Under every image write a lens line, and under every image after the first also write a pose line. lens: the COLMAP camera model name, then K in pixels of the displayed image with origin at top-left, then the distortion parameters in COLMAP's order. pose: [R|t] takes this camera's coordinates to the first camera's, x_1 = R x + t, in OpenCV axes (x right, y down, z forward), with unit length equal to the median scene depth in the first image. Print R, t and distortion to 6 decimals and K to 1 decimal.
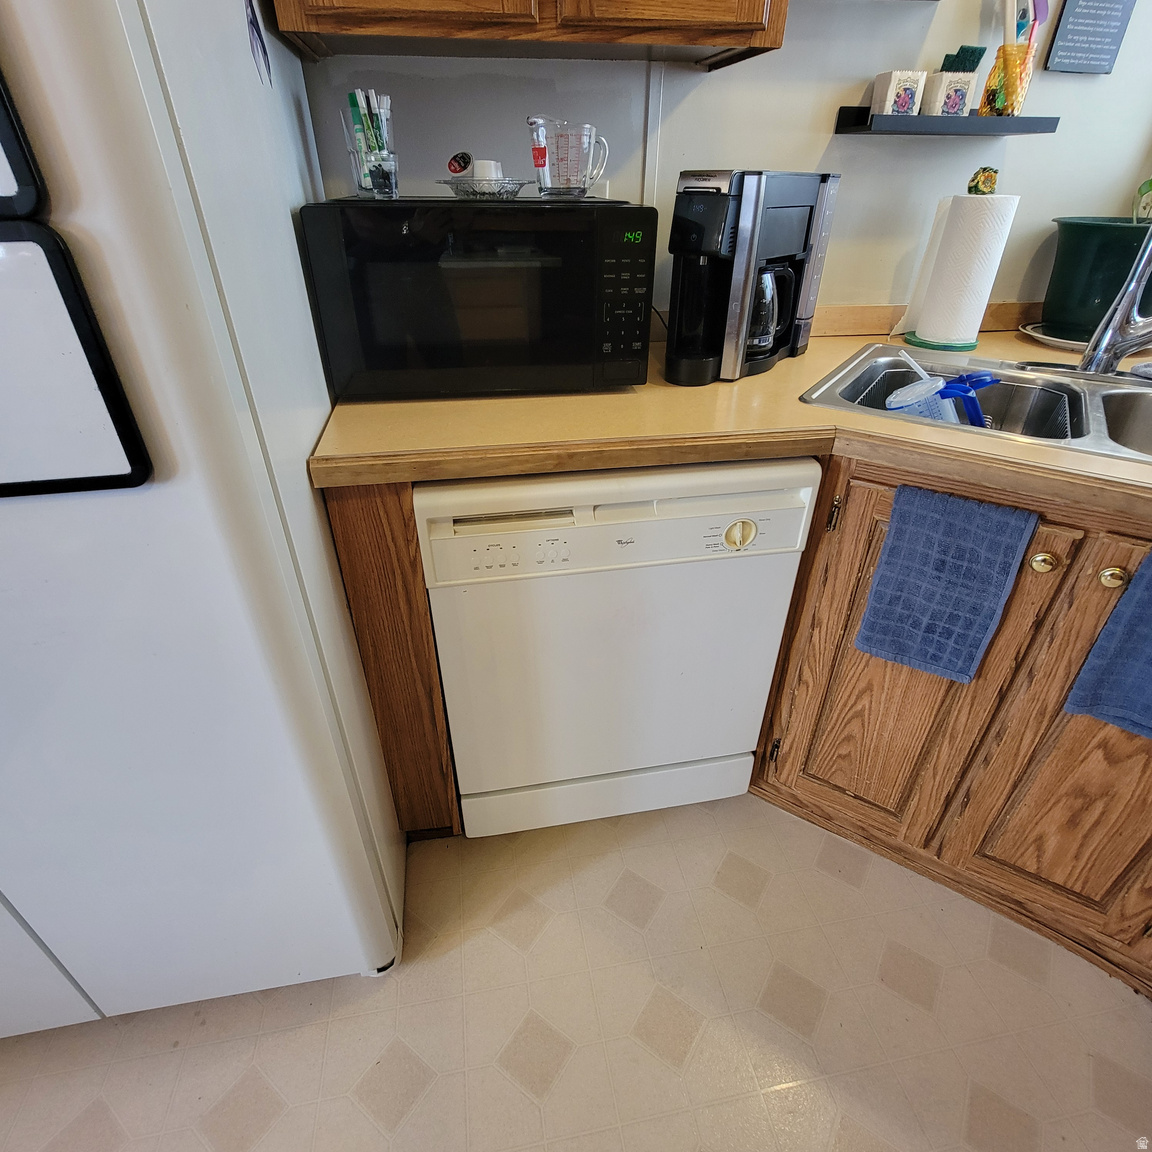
lens RADIAL K [[632.0, 0, 566.0], [0, 632.0, 567.3], [0, 0, 1]] dist [-0.012573, 0.004828]
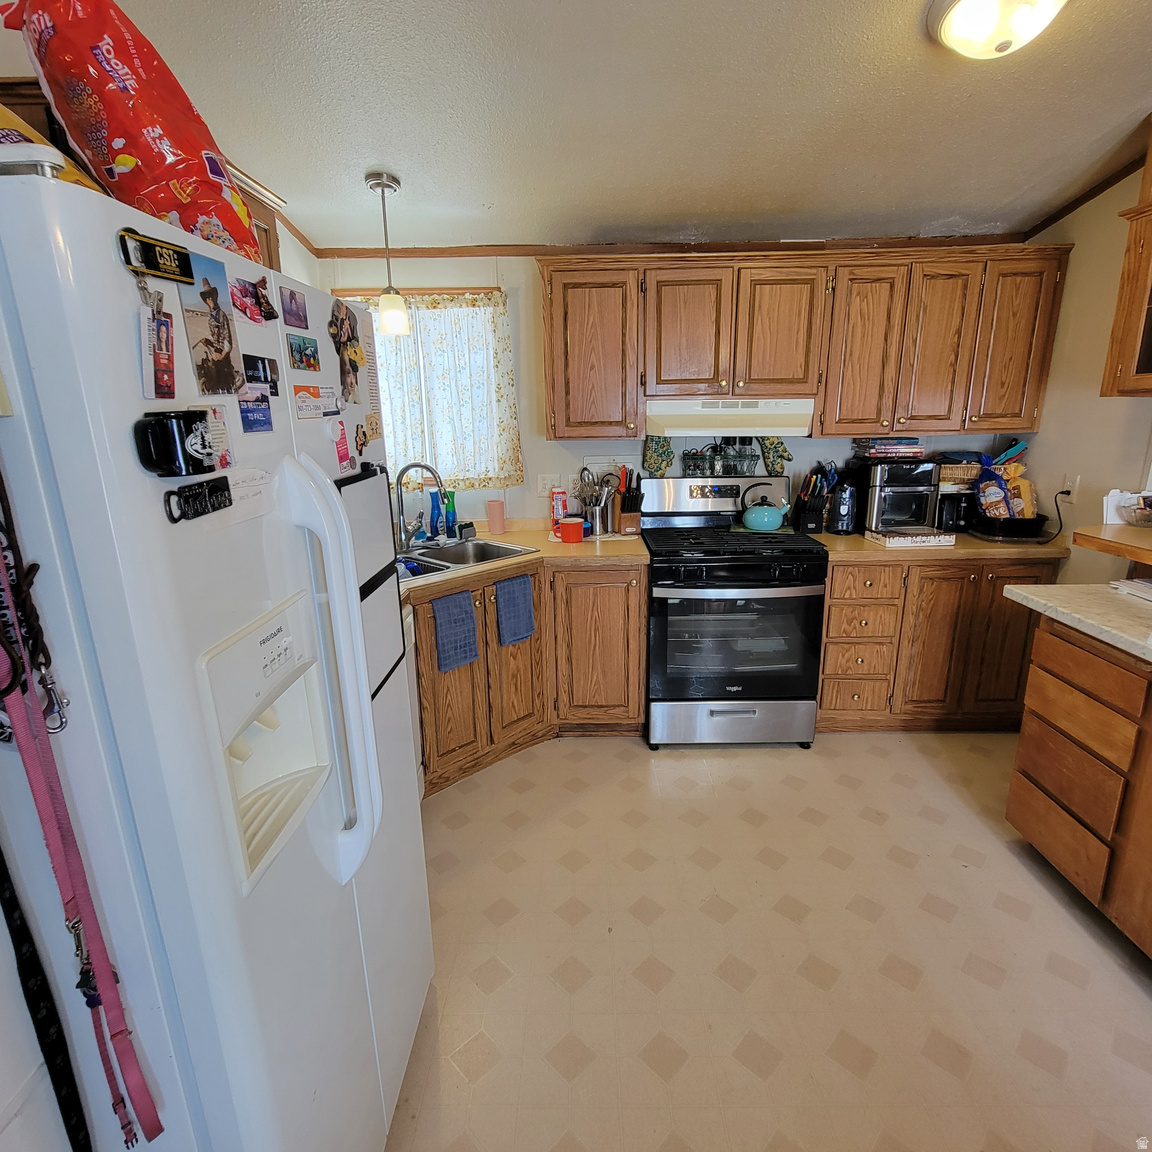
lens RADIAL K [[632.0, 0, 571.6], [0, 632.0, 573.2], [0, 0, 1]] dist [-0.012573, 0.004828]
pose [[0.193734, -0.249388, 0.948827, -1.492762], [0.534554, 0.837805, 0.111060, -0.173844], [-0.822630, 0.485683, 0.295623, -0.228949]]
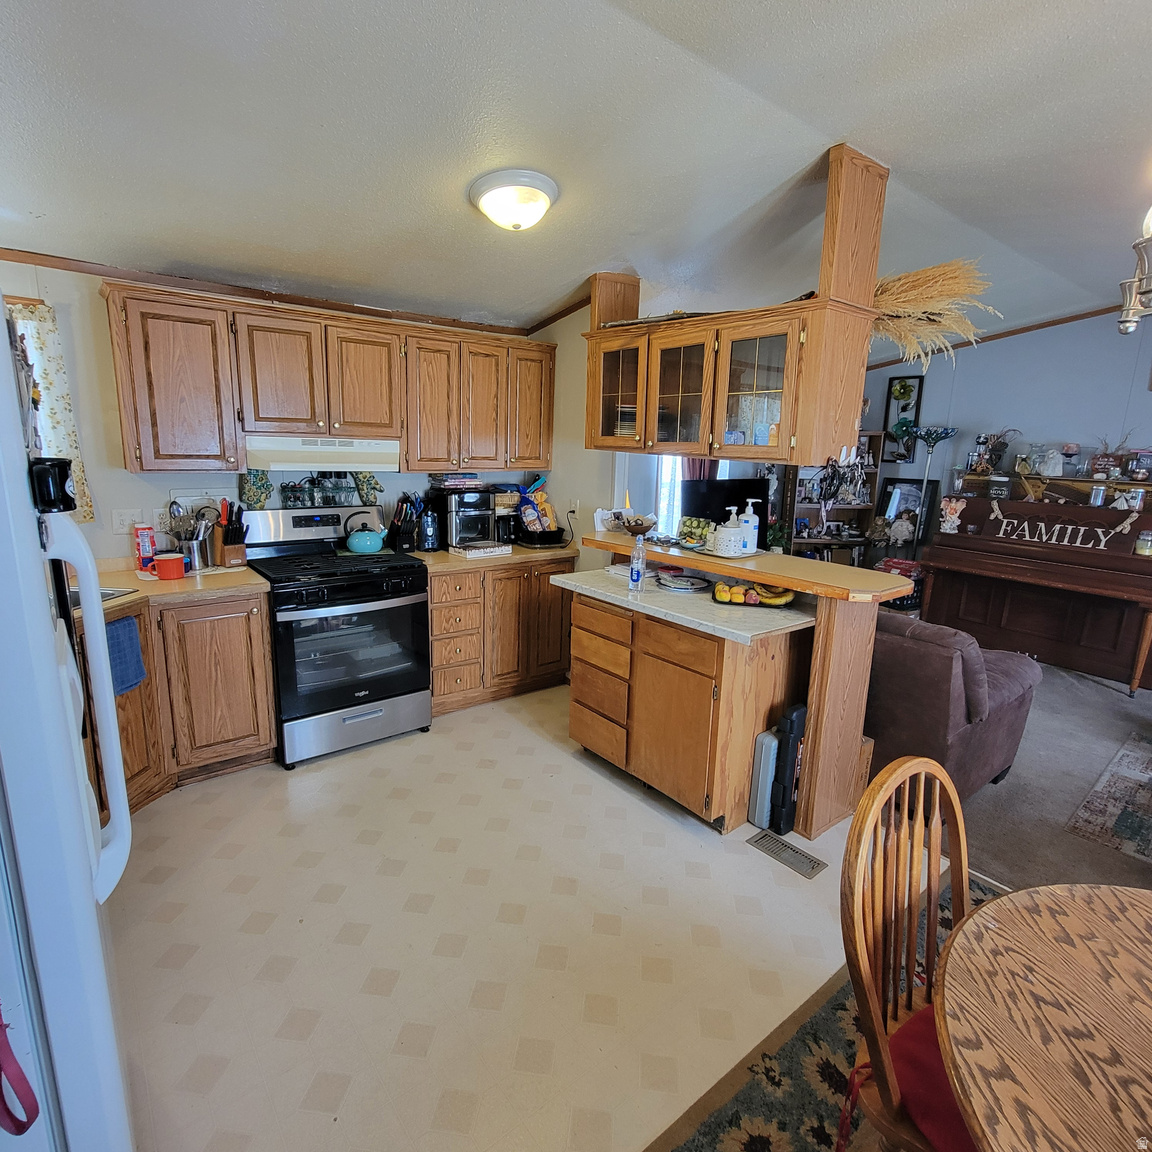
lens RADIAL K [[632.0, 0, 566.7], [0, 632.0, 569.1], [0, 0, 1]] dist [-0.012573, 0.004828]
pose [[-0.462777, -0.186767, 0.866577, -1.905674], [0.445760, 0.795947, 0.409593, -0.375157], [-0.766248, 0.575835, -0.285092, 0.009621]]
